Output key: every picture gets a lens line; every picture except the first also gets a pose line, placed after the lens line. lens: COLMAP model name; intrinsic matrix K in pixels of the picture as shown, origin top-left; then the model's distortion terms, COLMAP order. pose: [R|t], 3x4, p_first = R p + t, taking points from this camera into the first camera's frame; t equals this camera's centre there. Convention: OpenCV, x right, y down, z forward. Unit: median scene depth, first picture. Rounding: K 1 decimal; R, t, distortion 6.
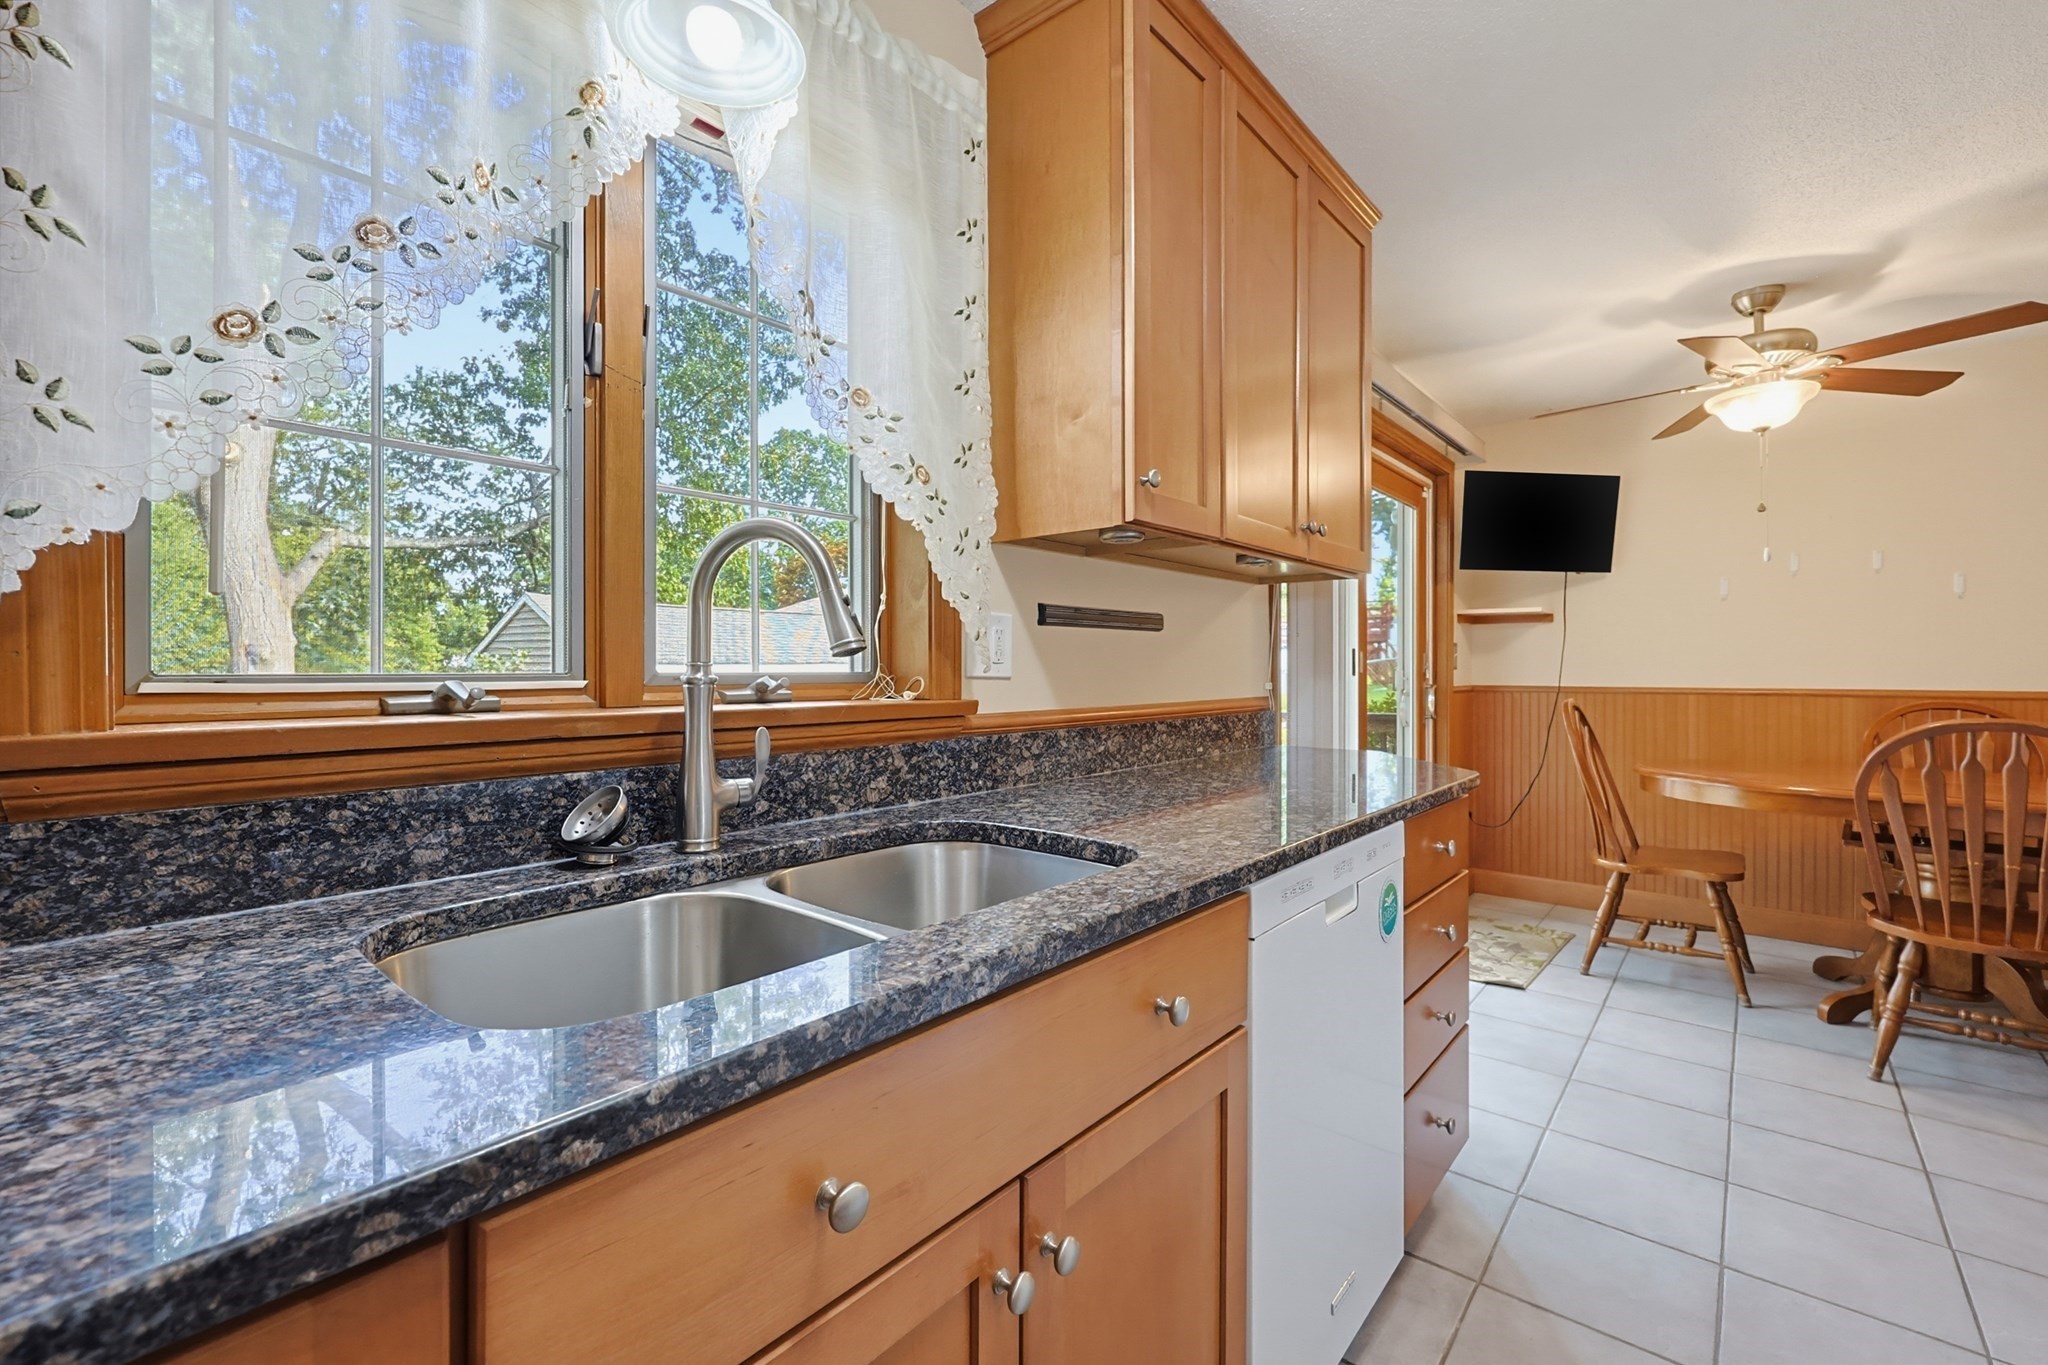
lens RADIAL K [[890.5, 0, 1024.3], [0, 890.5, 671.3], [0, 0, 1]] dist [0.003505, 0.000877]
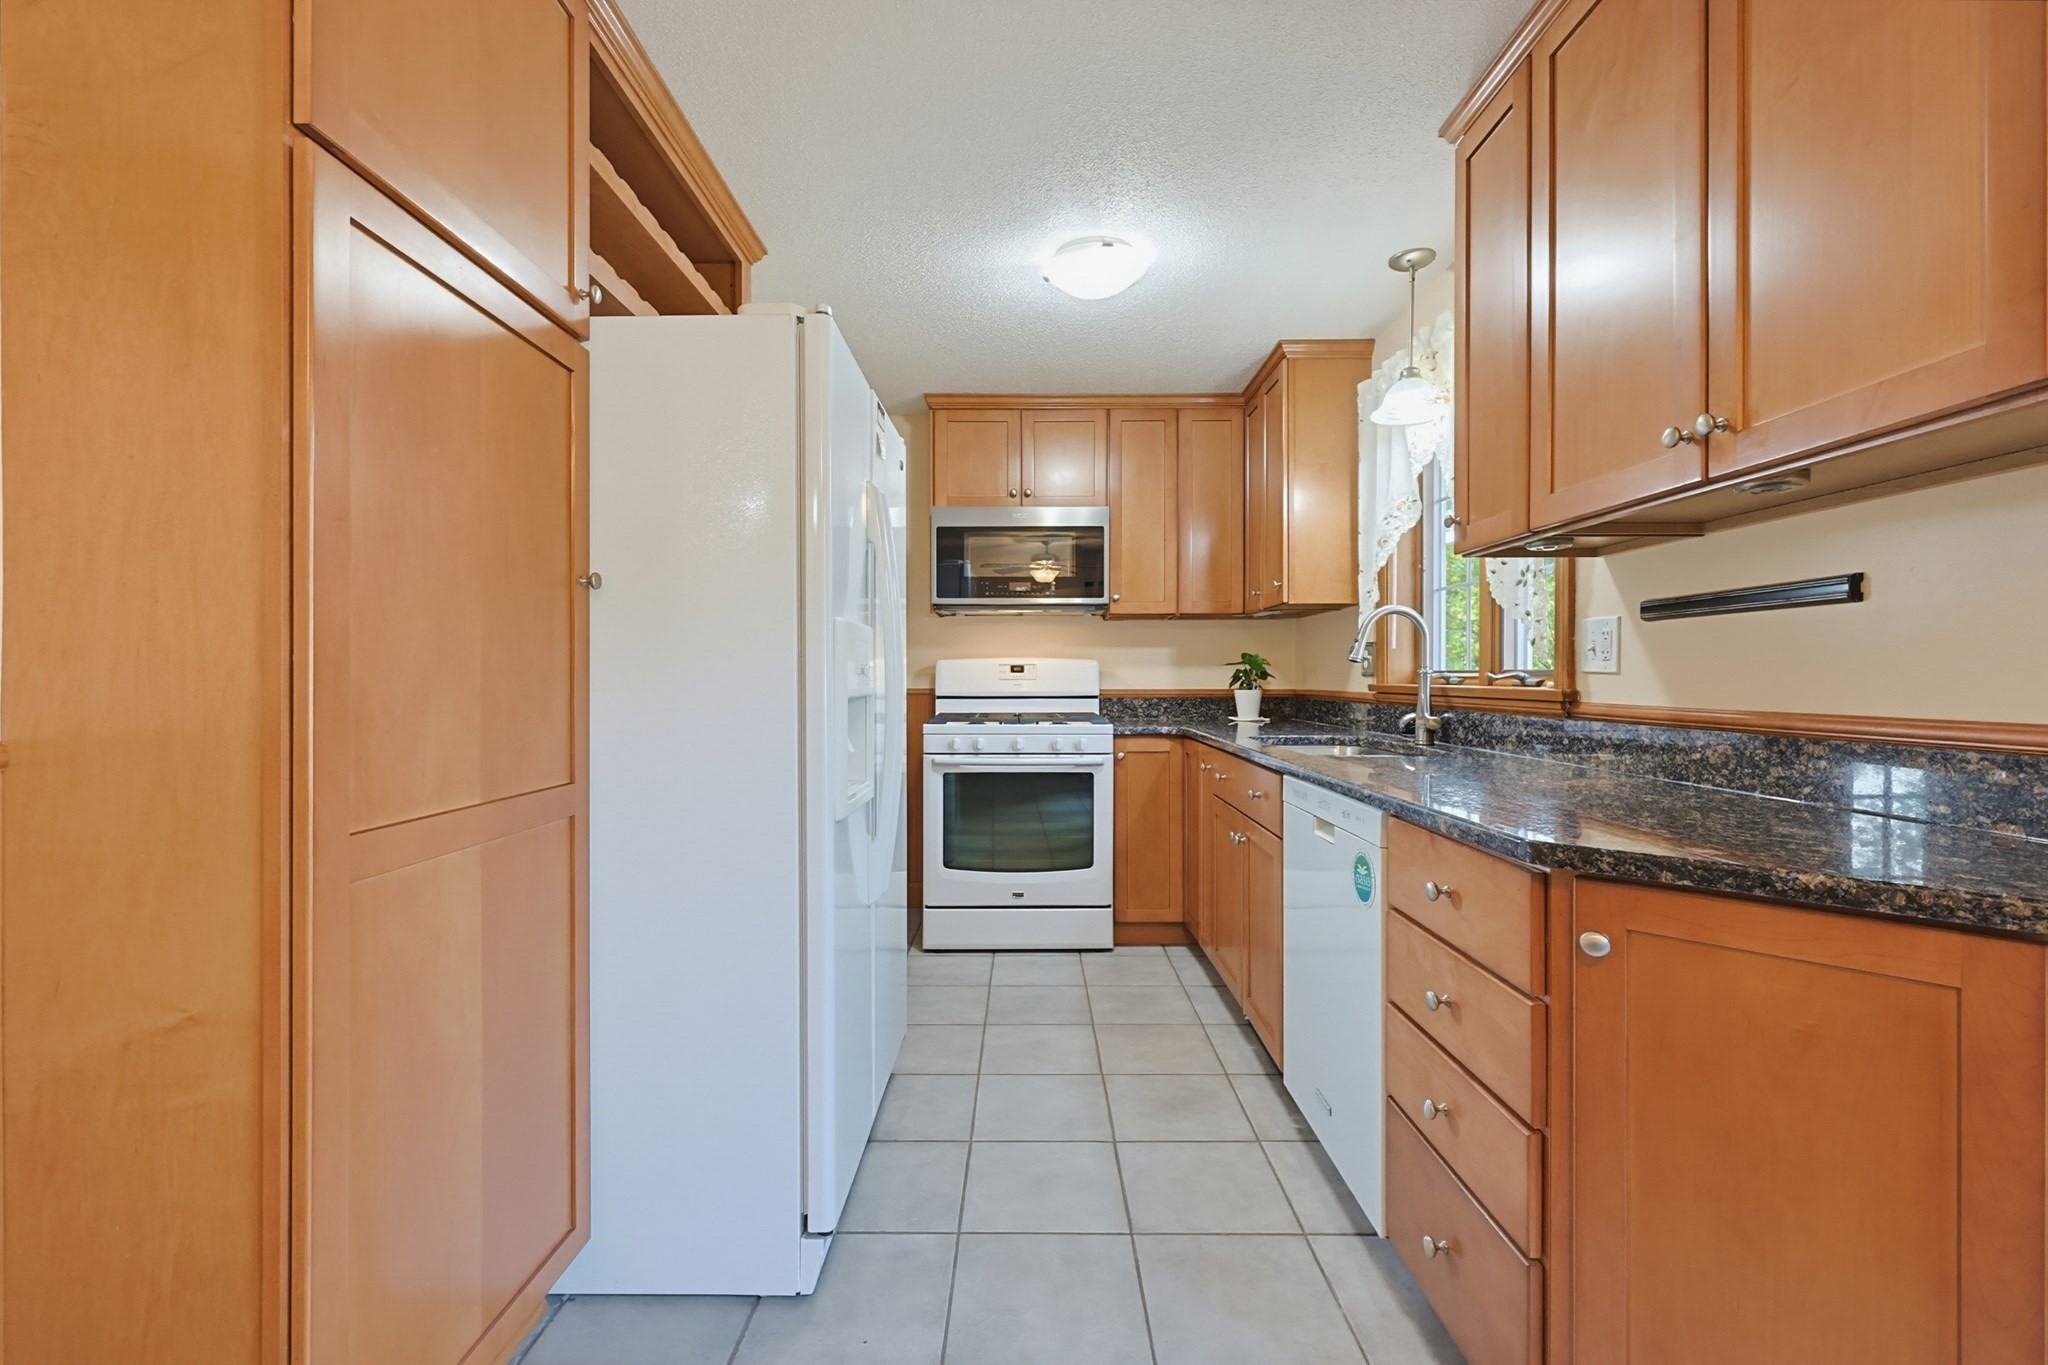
lens RADIAL K [[890.5, 0, 1024.3], [0, 890.5, 671.3], [0, 0, 1]] dist [0.003505, 0.000877]
pose [[-0.773549, -0.003014, -0.633730, 1.181937], [-0.001716, 0.999995, -0.002661, 0.009398], [0.633735, -0.000971, -0.773550, 1.310840]]
